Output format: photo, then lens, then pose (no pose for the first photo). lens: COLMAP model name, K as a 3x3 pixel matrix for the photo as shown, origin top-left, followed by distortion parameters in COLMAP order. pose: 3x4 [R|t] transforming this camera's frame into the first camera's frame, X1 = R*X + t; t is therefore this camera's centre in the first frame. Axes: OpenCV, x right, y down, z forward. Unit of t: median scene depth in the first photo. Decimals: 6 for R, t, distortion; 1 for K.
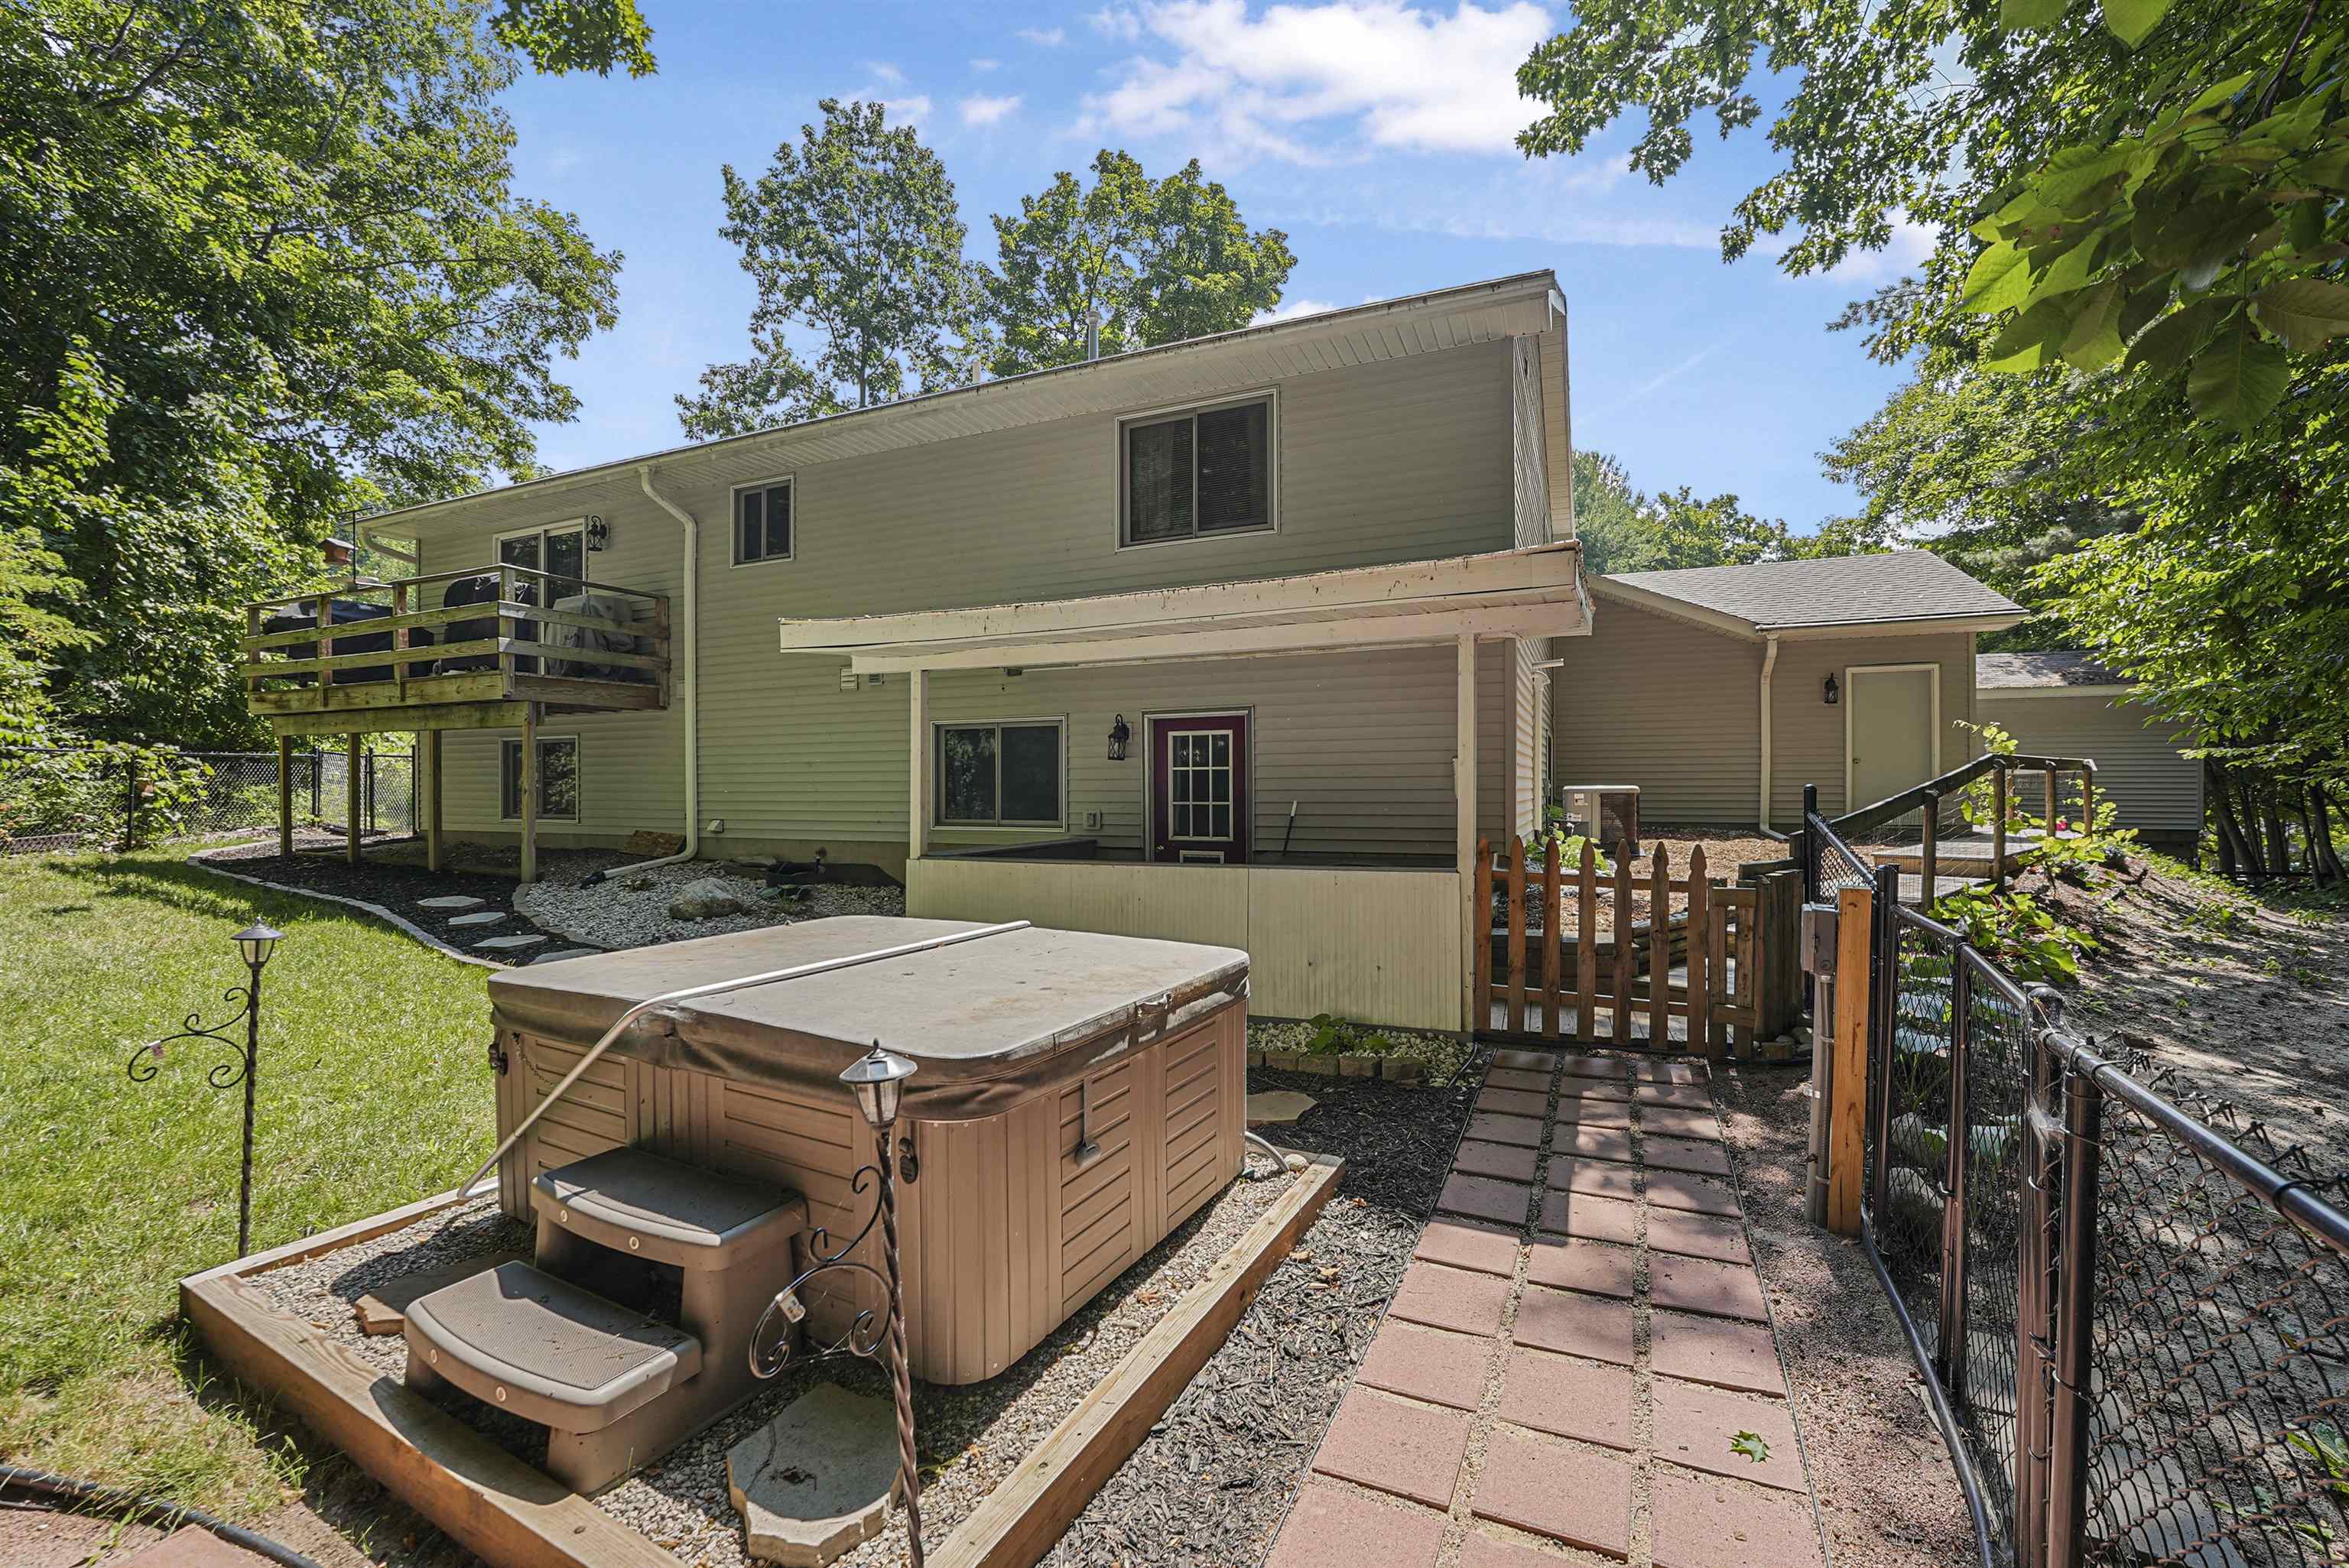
lens RADIAL K [[949.5, 0, 1178.1], [0, 949.5, 815.4], [0, 0, 1]] dist [0.000262, 0.000019]
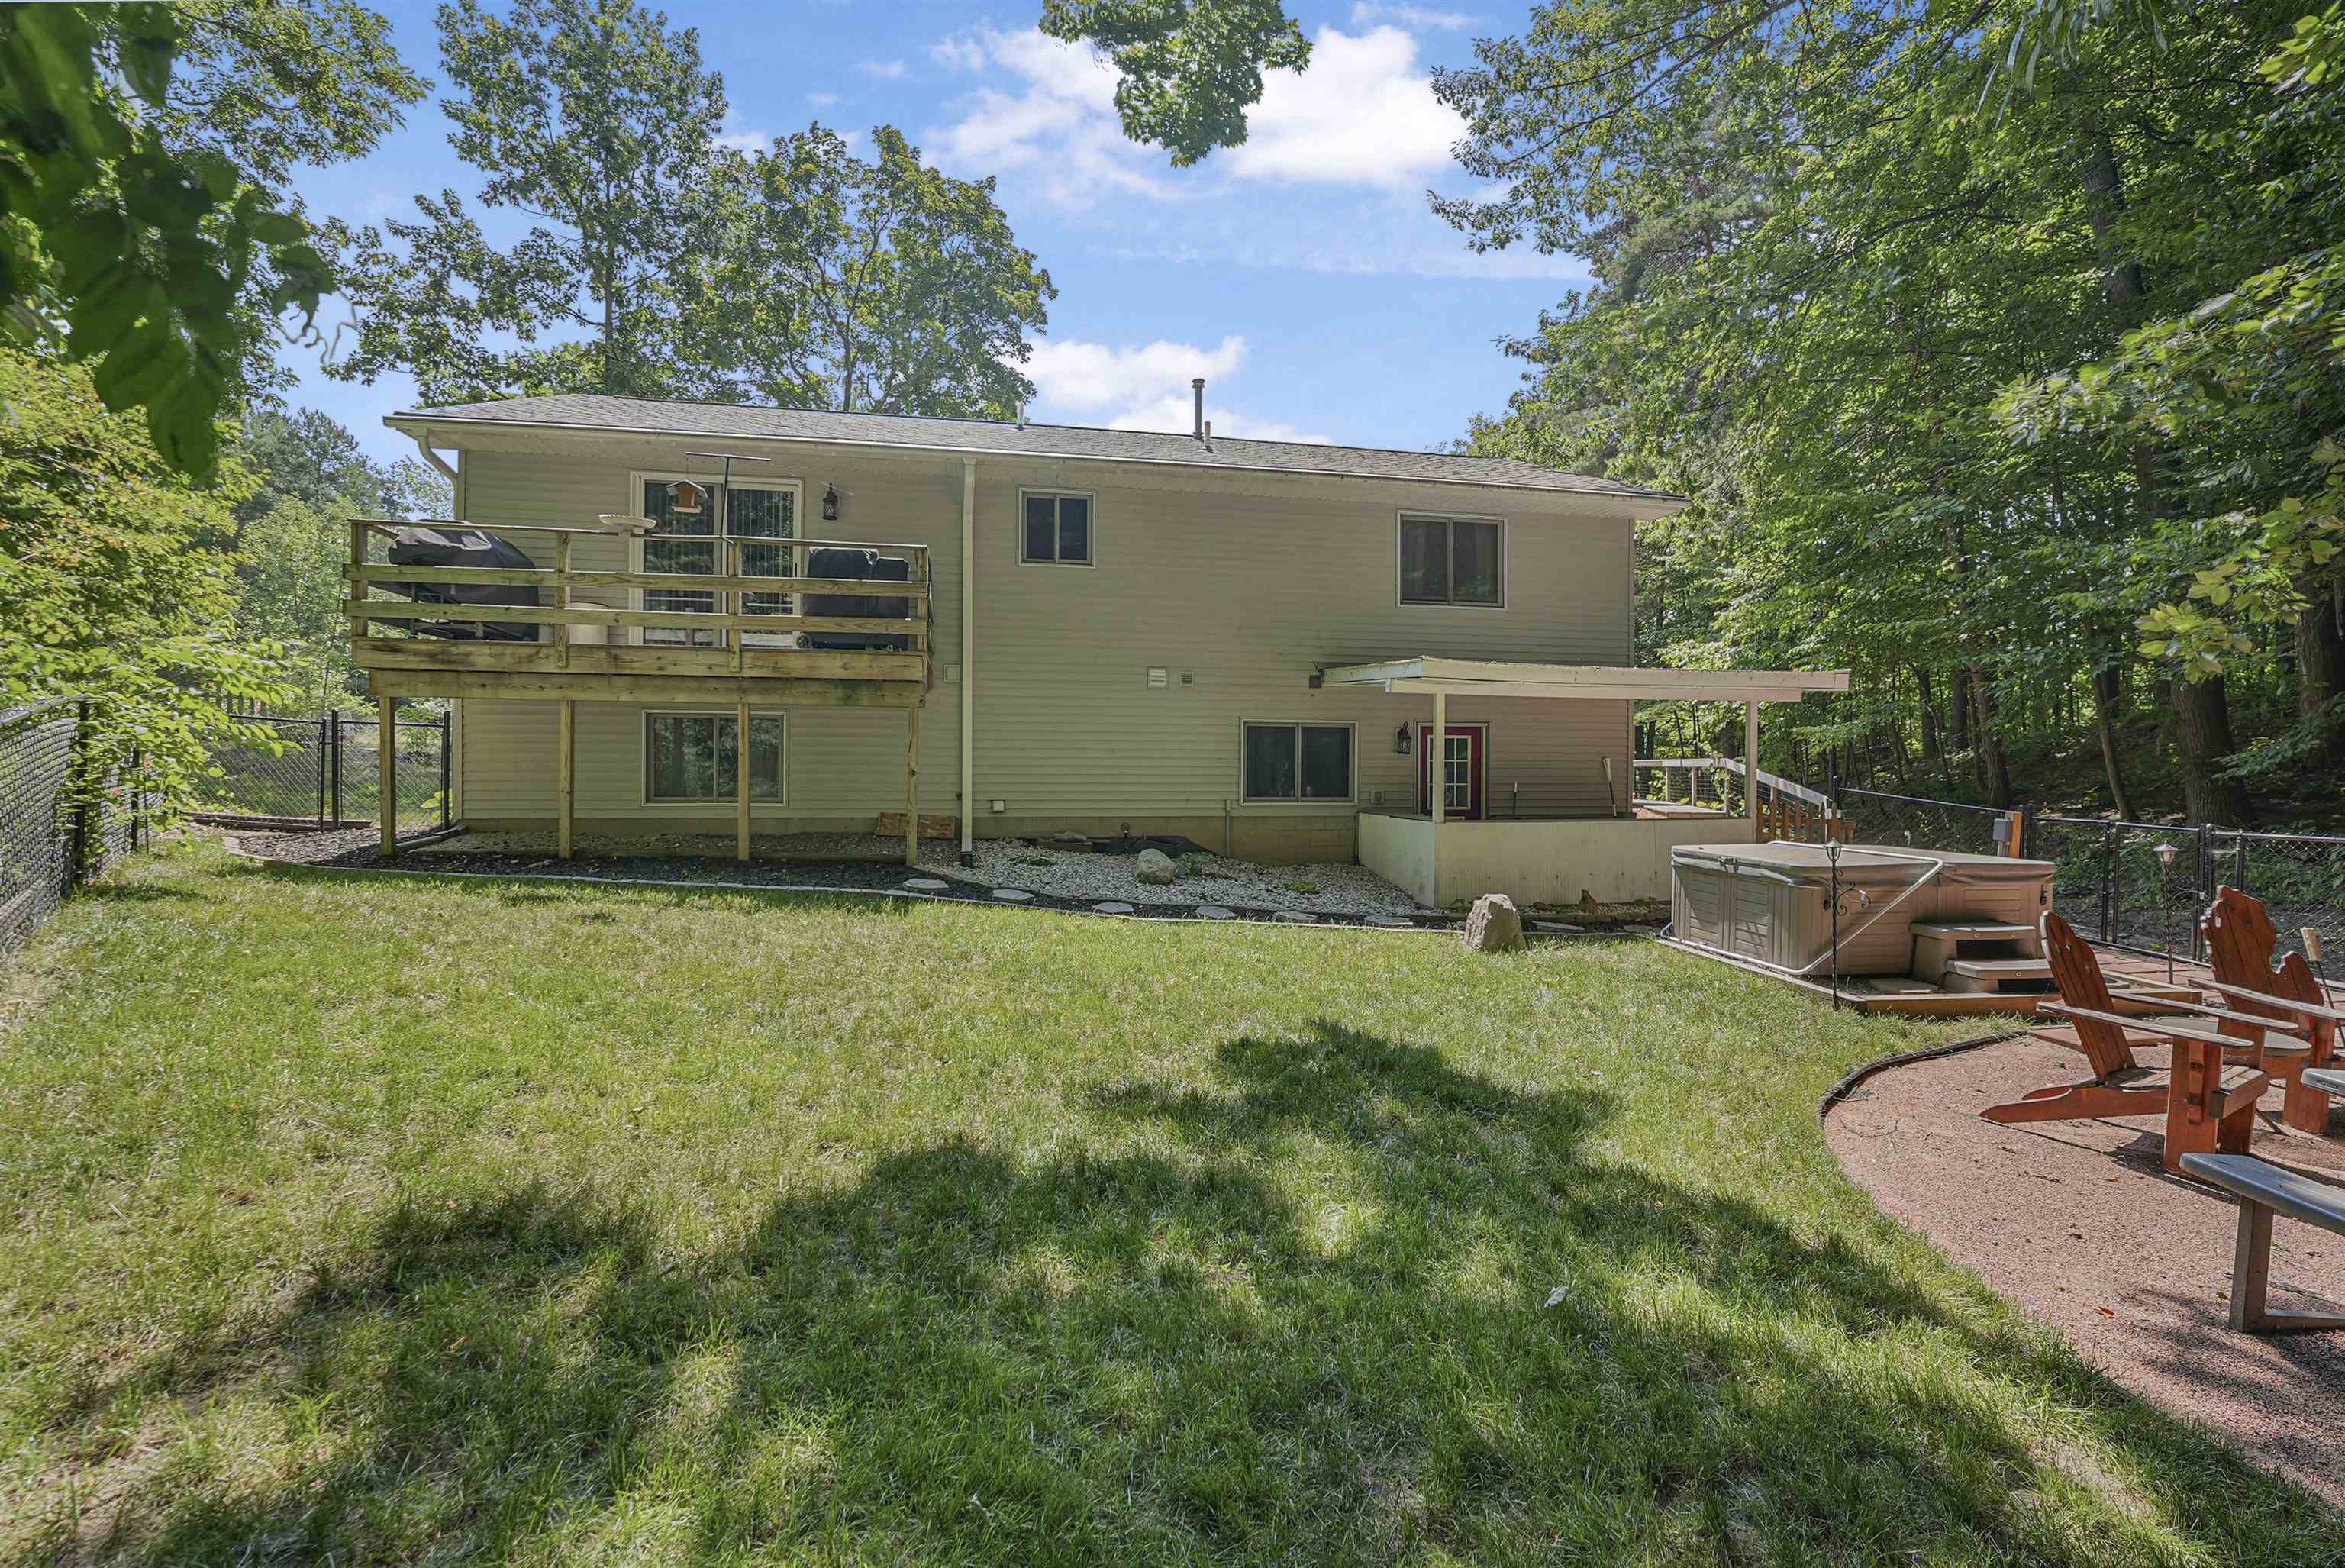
lens RADIAL K [[976.8, 0, 1172.5], [0, 976.8, 784.0], [0, 0, 1]] dist [-0.019082, -0.000005]
pose [[0.835020, 0.003124, 0.550210, -1.064013], [0.000162, 0.999982, -0.005923, -0.004704], [-0.550219, 0.005035, 0.835005, -0.024027]]
